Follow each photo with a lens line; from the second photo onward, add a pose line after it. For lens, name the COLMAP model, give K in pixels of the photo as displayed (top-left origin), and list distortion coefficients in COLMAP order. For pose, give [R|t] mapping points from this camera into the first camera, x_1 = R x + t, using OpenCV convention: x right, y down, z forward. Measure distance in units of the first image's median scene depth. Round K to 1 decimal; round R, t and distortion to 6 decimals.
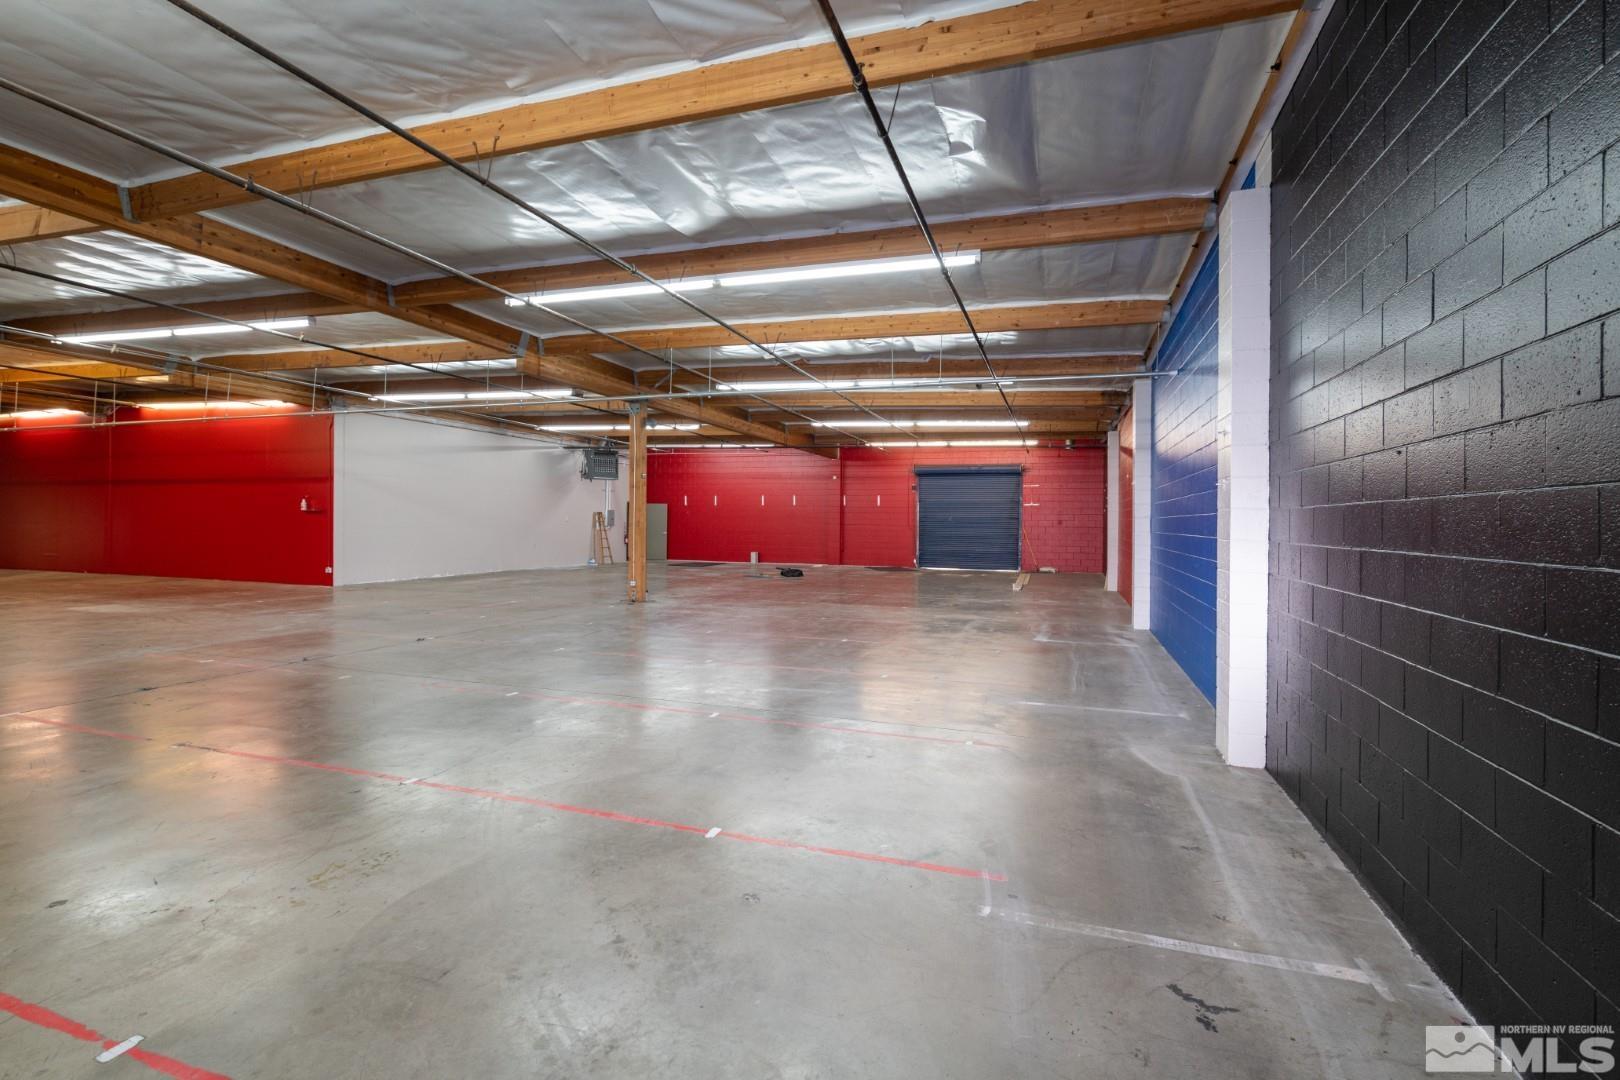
lens RADIAL K [[613.8, 0, 807.4], [0, 613.8, 530.3], [0, 0, 1]] dist [0.000145, -0.000175]
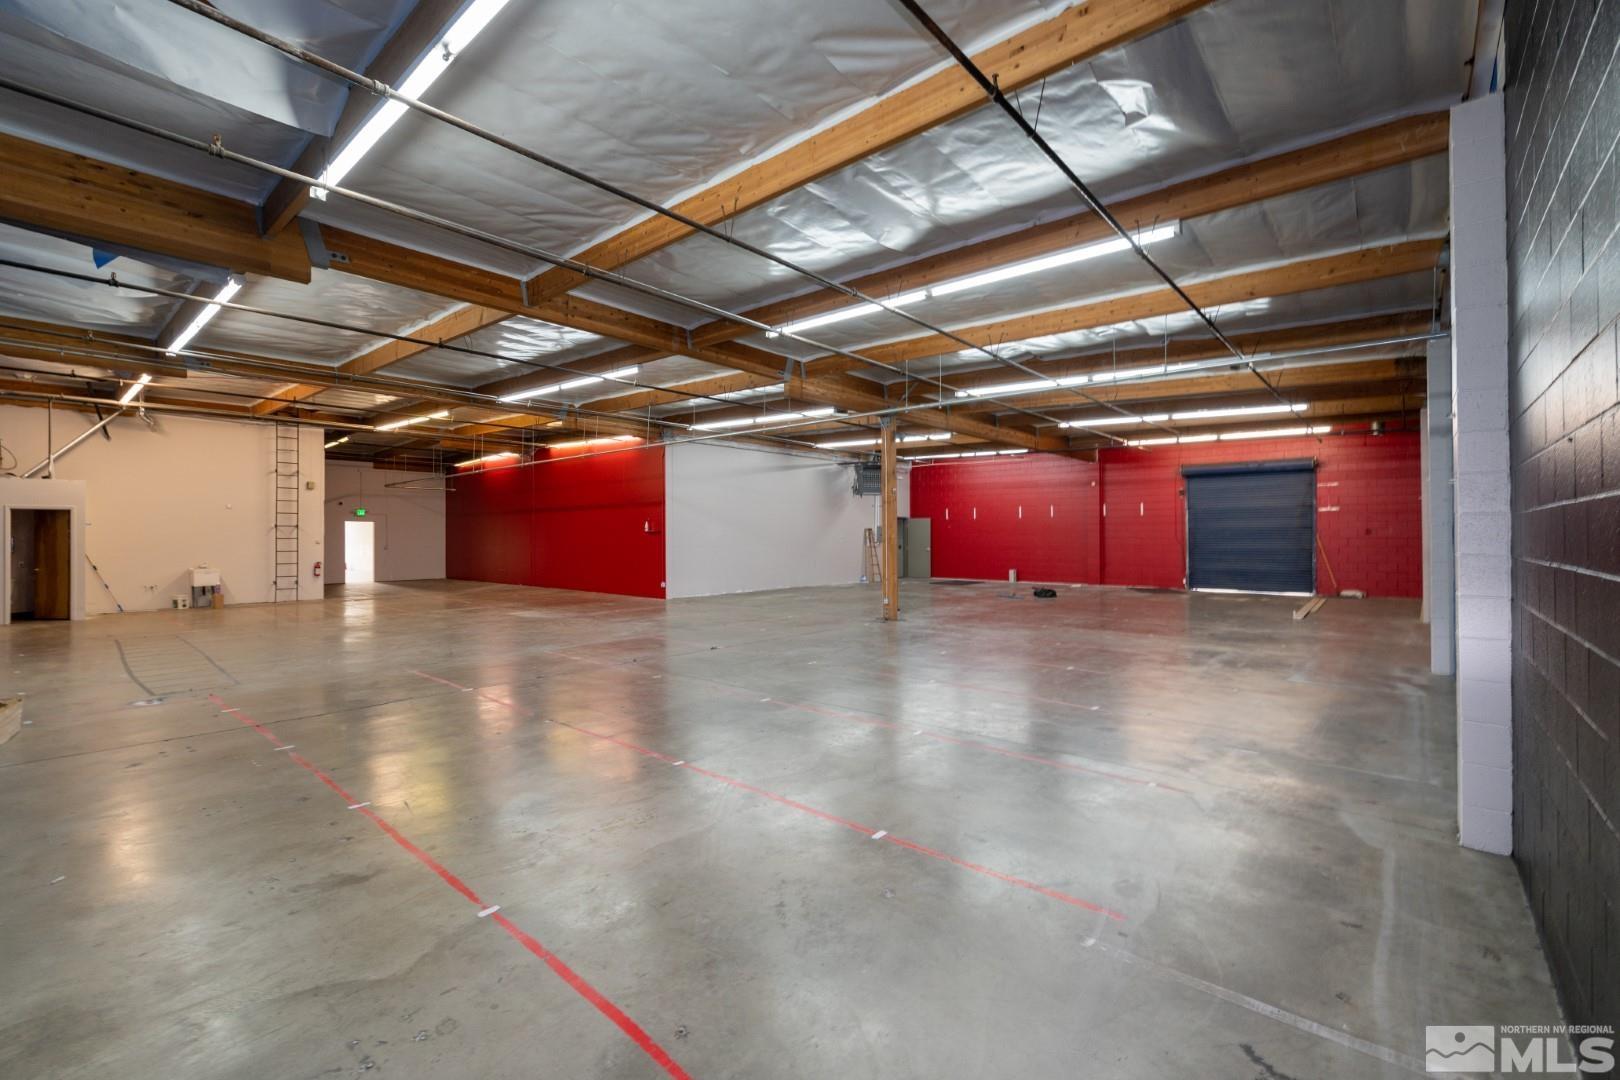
lens RADIAL K [[692.3, 0, 810.0], [0, 692.3, 540.0], [0, 0, 1]] dist [-0.000298, 0.000009]
pose [[0.895599, -0.013199, -0.444666, 0.156985], [0.009378, 0.999898, -0.010793, 0.000304], [0.444763, 0.005496, 0.895631, -0.066487]]
